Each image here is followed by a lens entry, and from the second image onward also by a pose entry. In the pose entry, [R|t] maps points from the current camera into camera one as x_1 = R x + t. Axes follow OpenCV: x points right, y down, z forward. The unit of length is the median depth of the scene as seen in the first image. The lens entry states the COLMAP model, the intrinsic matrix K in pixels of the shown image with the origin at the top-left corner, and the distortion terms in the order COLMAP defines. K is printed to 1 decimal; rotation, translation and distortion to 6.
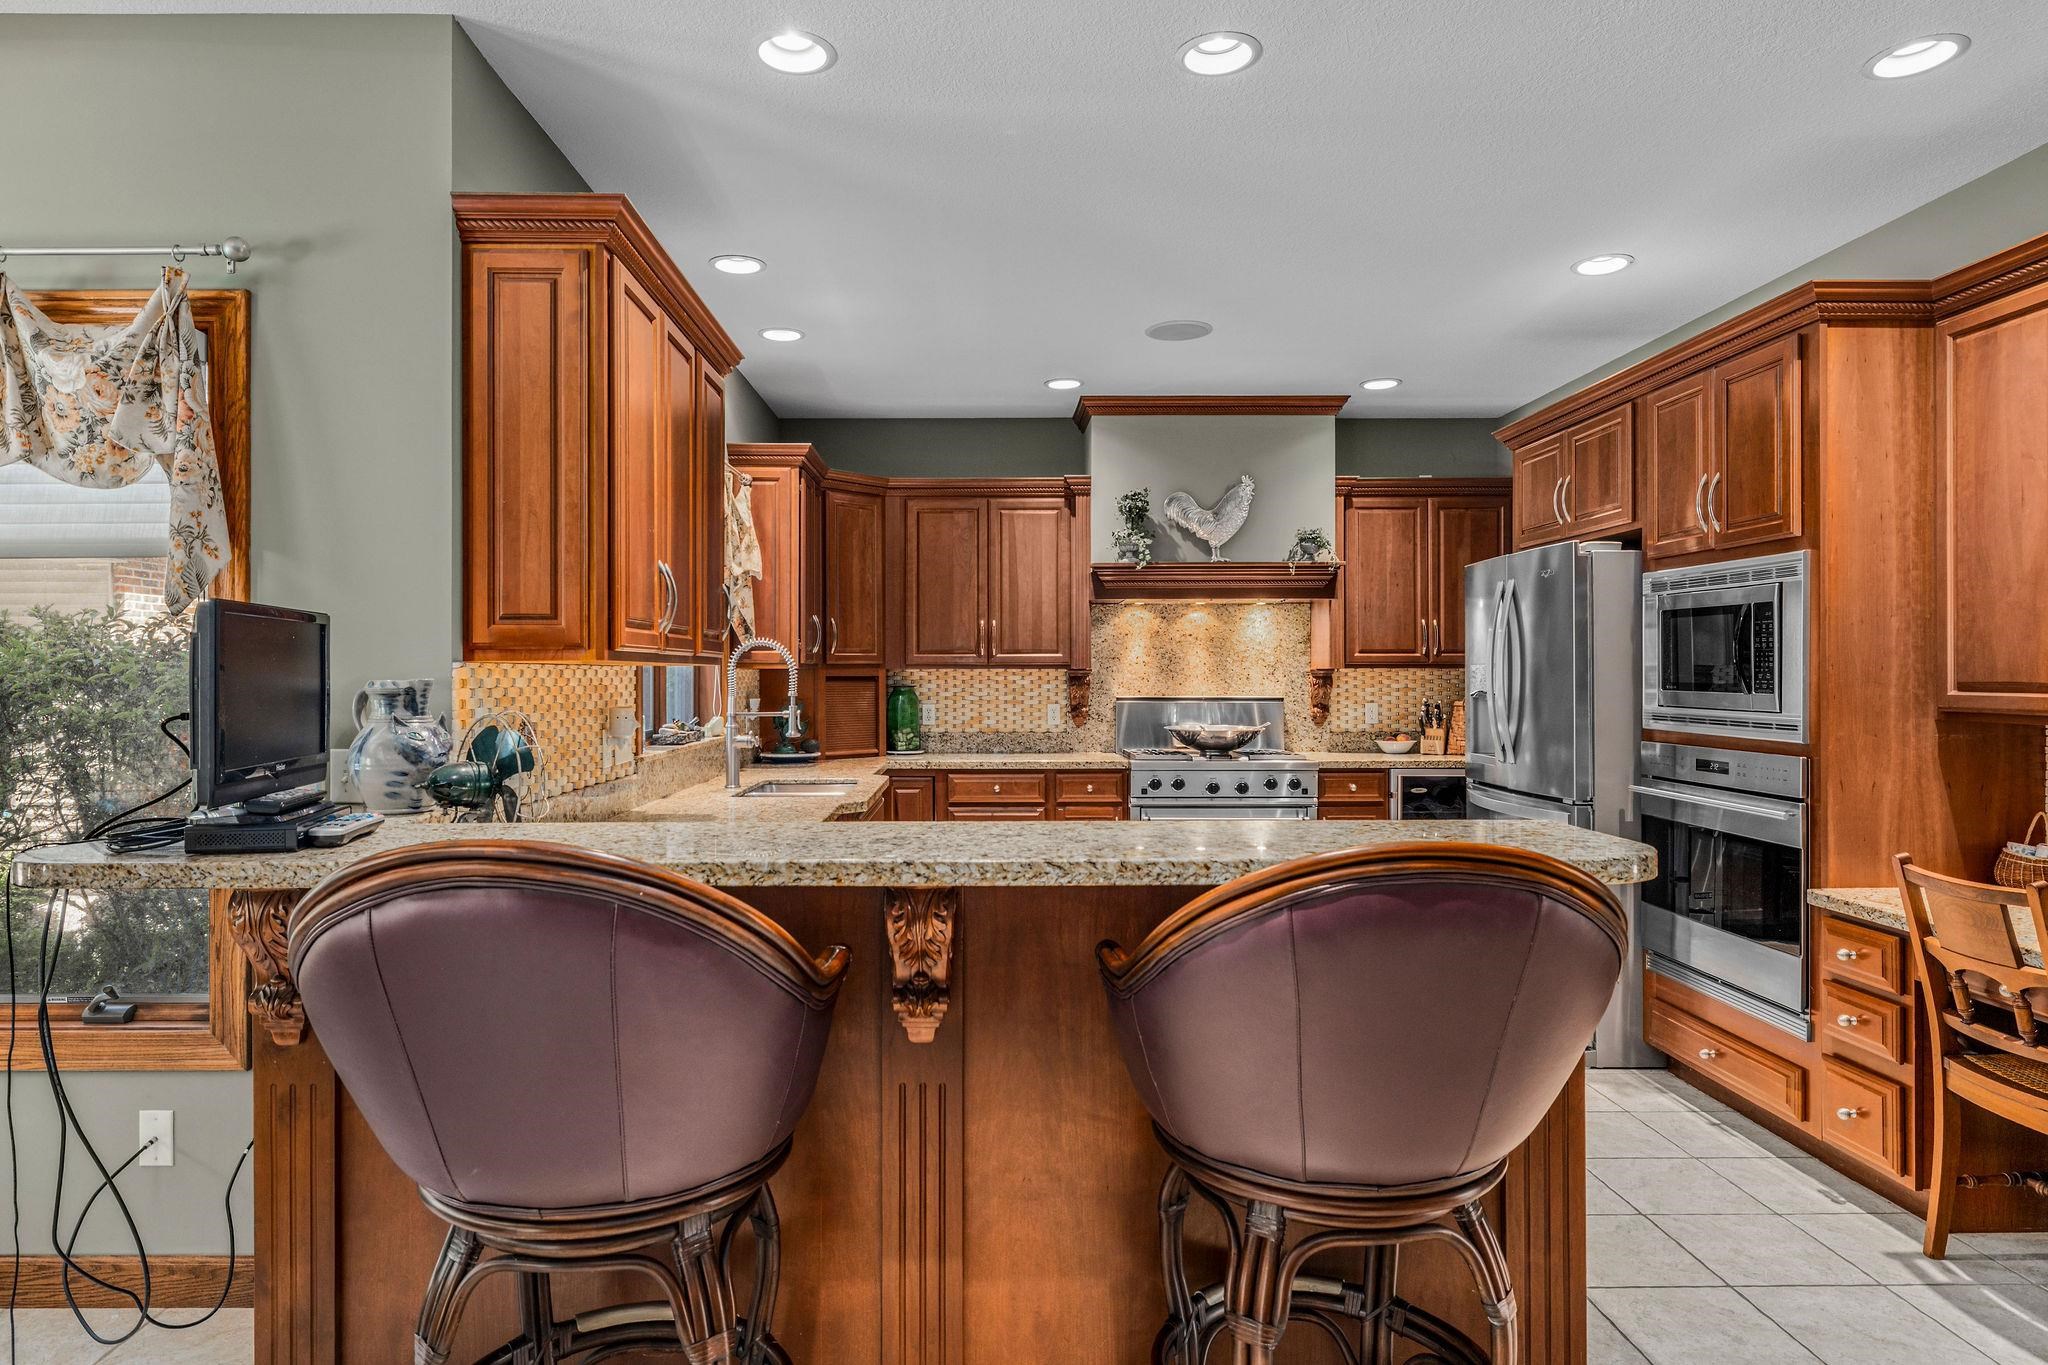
lens RADIAL K [[1163.8, 0, 1013.2], [0, 1163.8, 670.4], [0, 0, 1]] dist [0.002705, -0.003890]
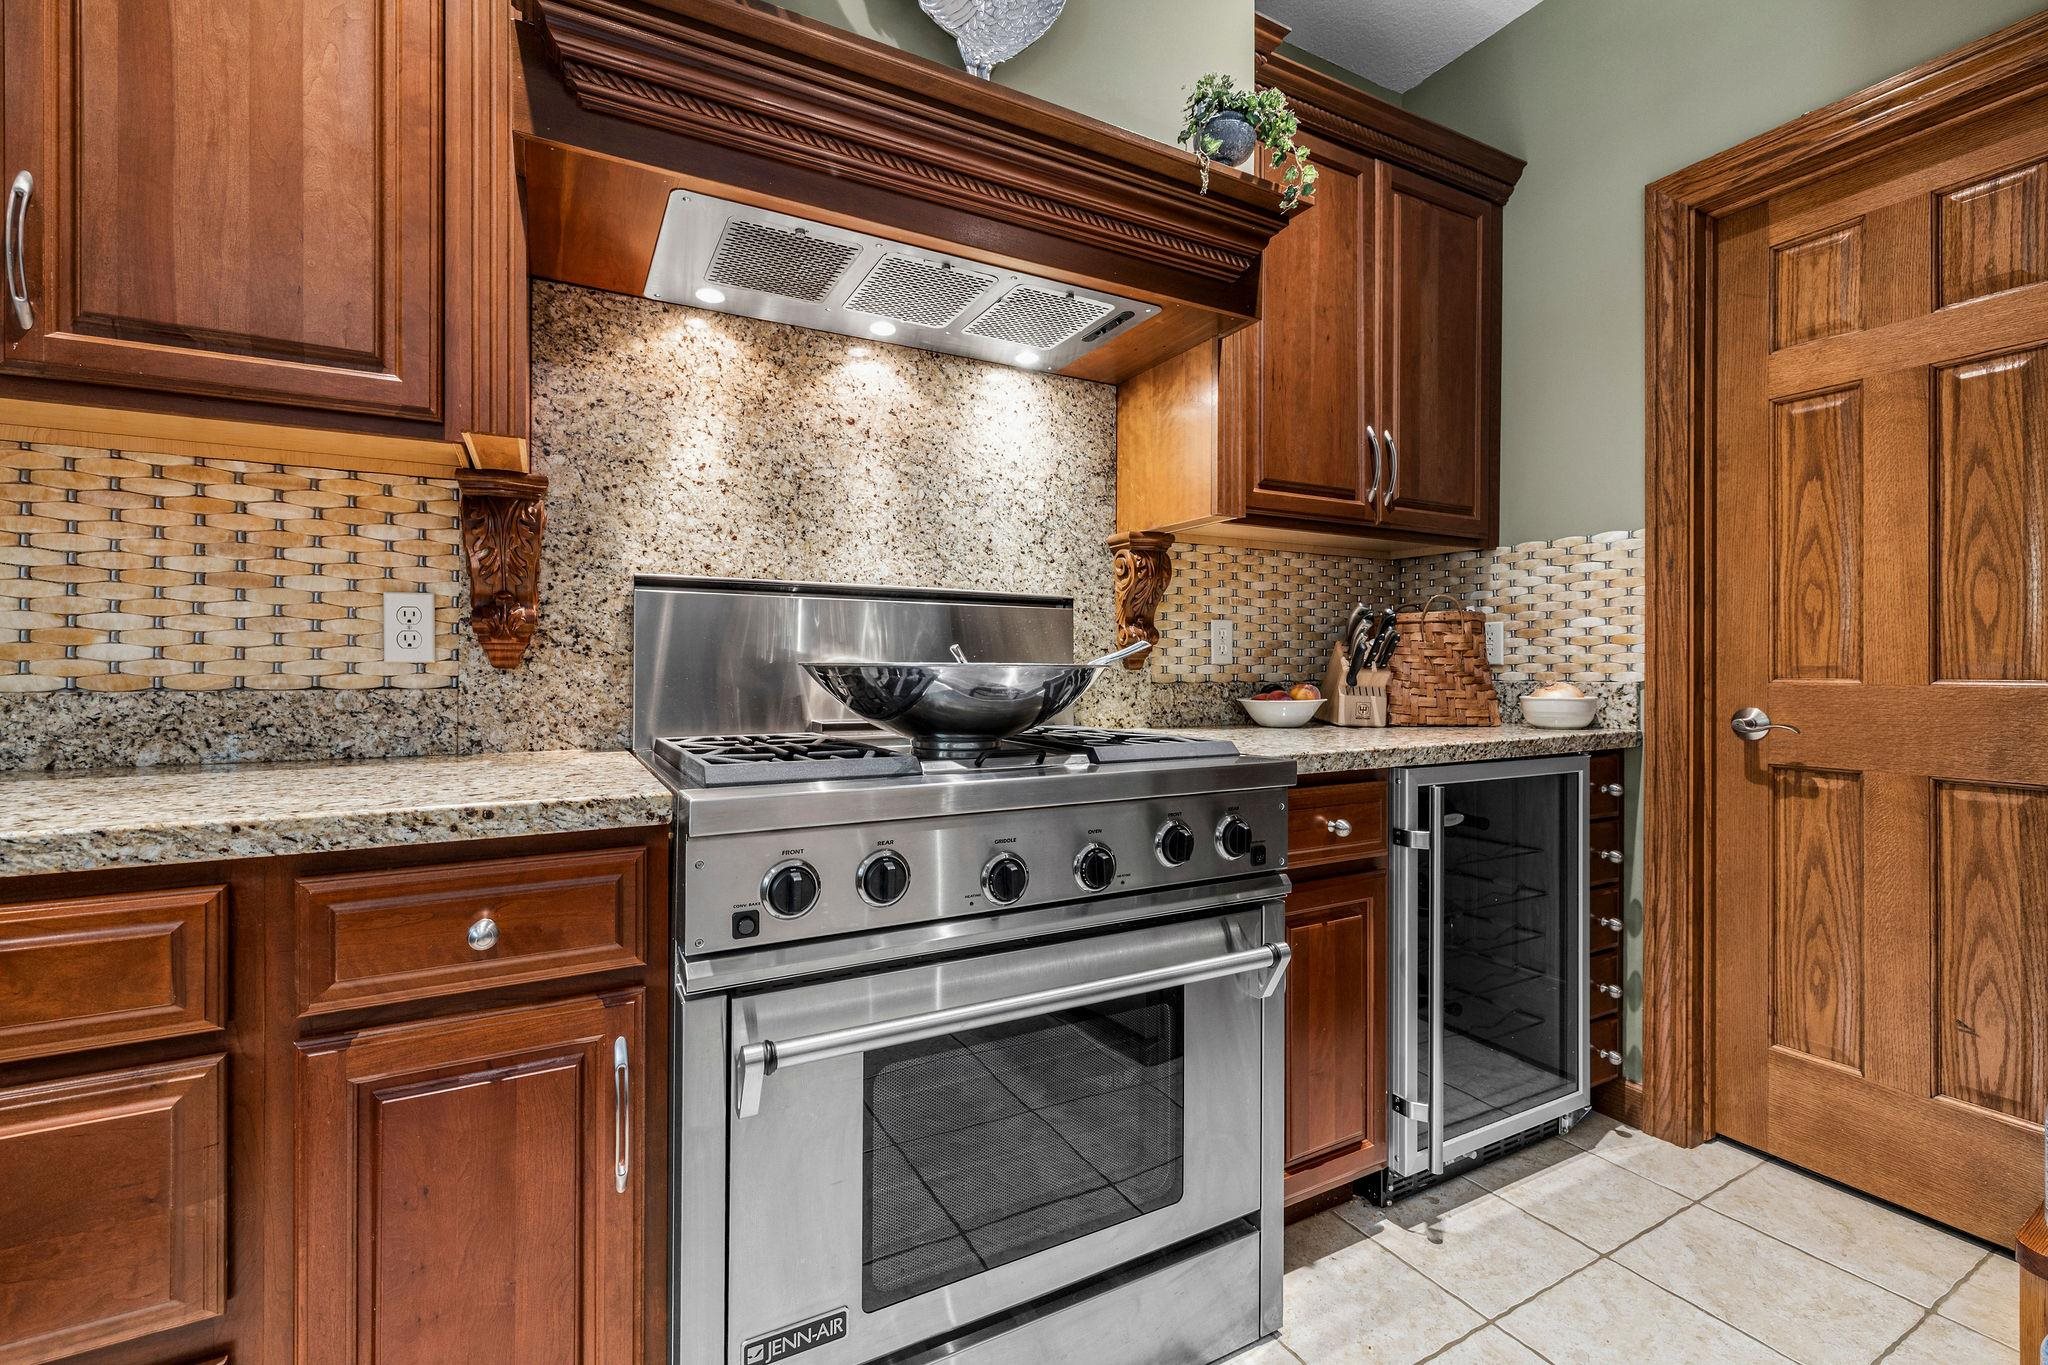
lens RADIAL K [[875.3, 0, 998.8], [0, 875.3, 666.1], [0, 0, 1]] dist [-0.000854, 0.000546]
pose [[0.897988, 0.001405, 0.440018, 0.078252], [-0.004462, 0.999973, 0.005913, 0.049738], [-0.439997, -0.007274, 0.897970, 0.797094]]
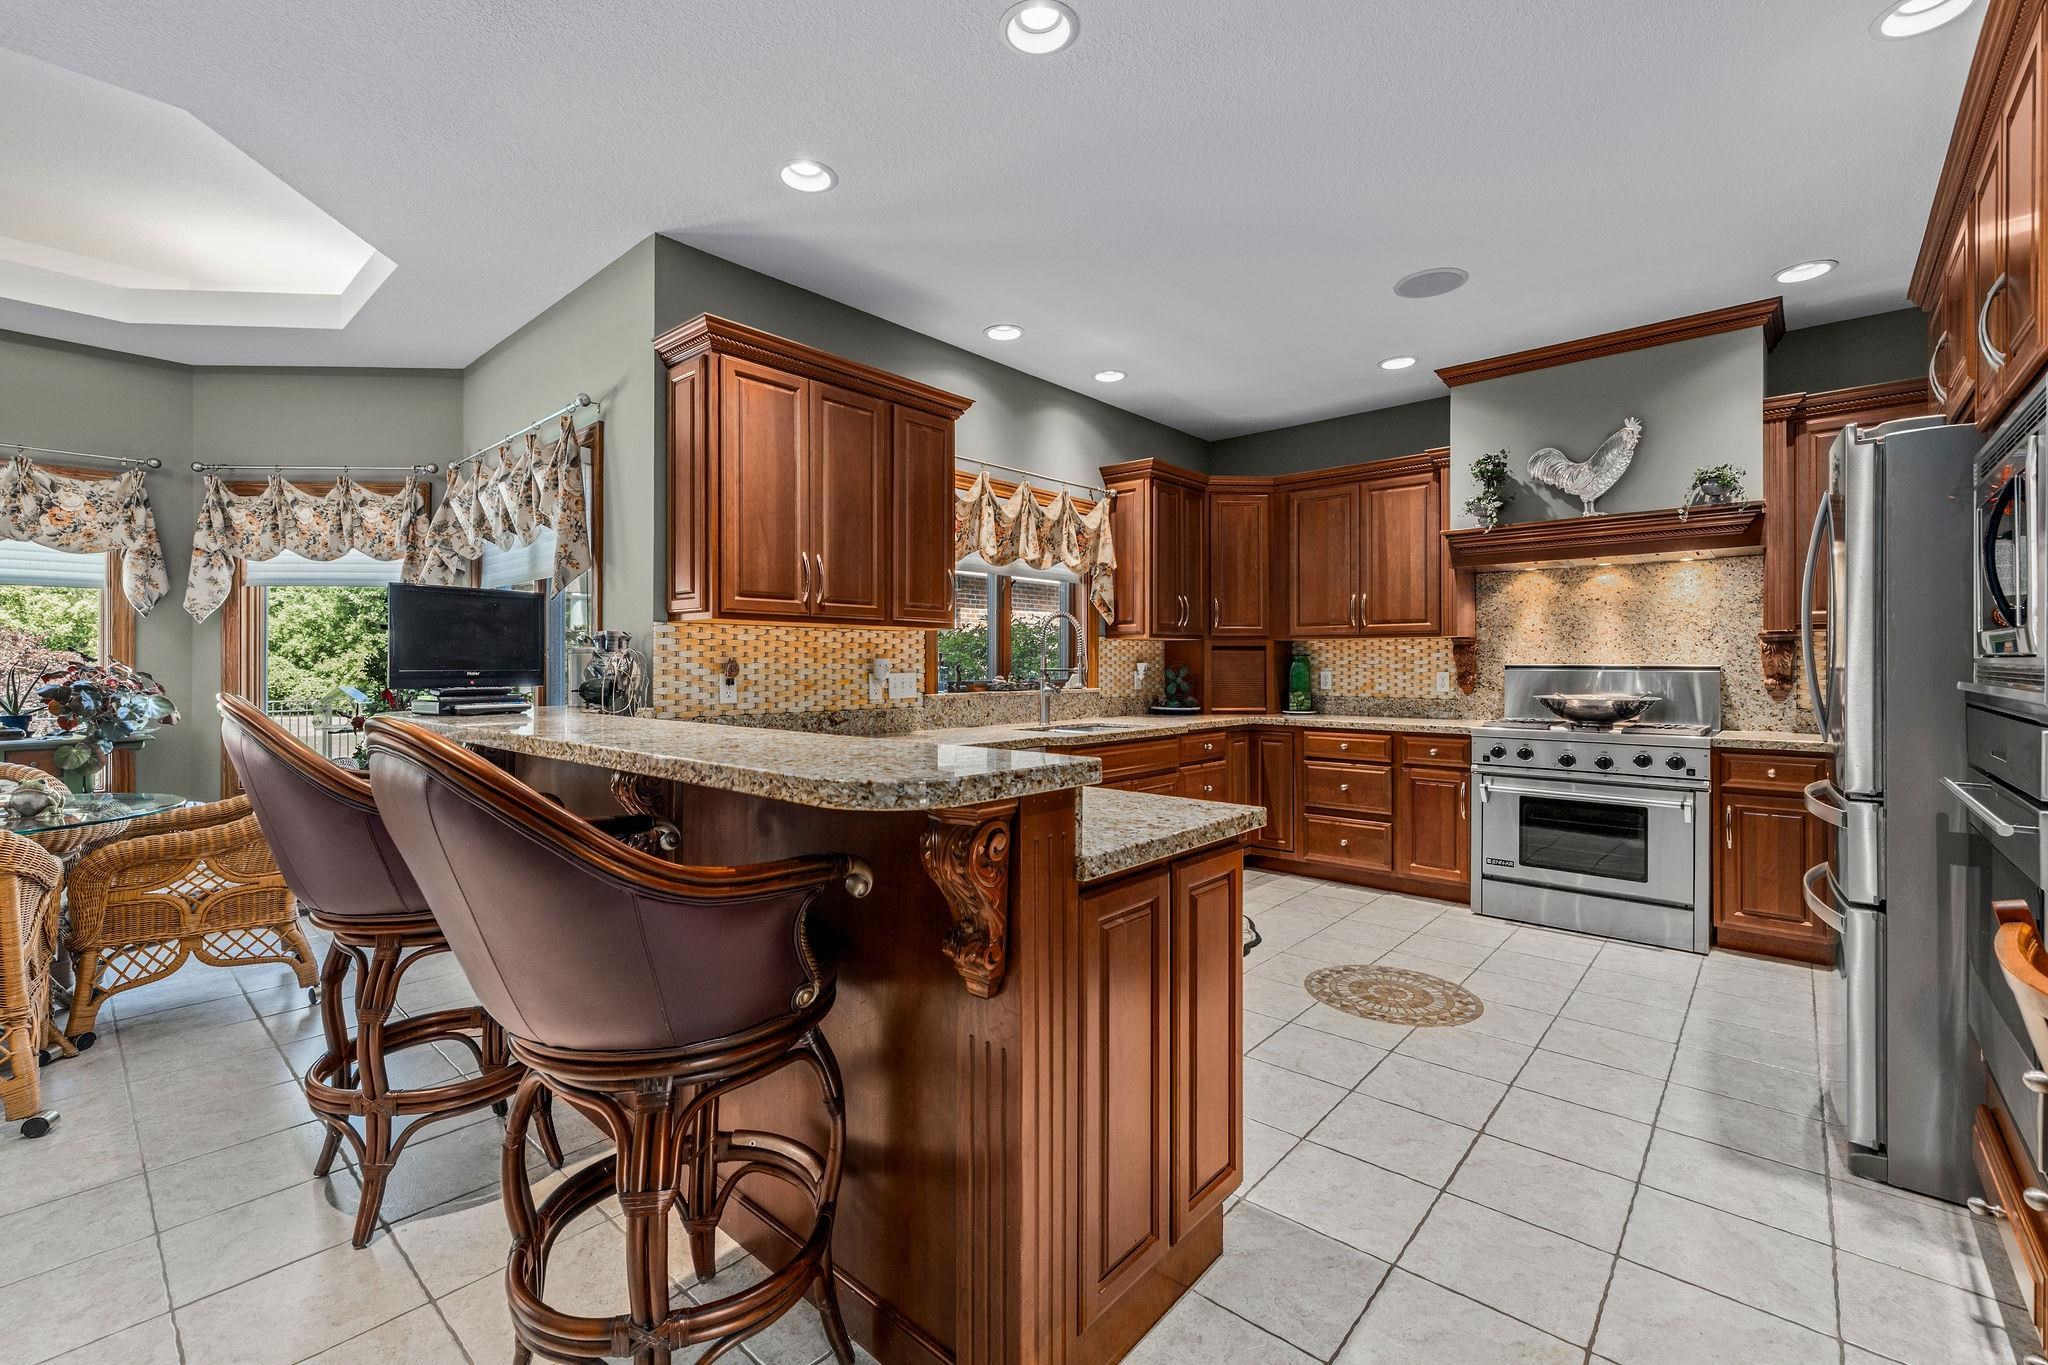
lens RADIAL K [[878.4, 0, 1032.3], [0, 878.4, 662.3], [0, 0, 1]] dist [-0.007323, 0.001856]
pose [[0.739341, 0.000616, -0.673331, 0.318750], [0.000849, 0.999998, 0.001846, 0.020143], [0.673331, -0.001937, 0.739339, 0.184069]]
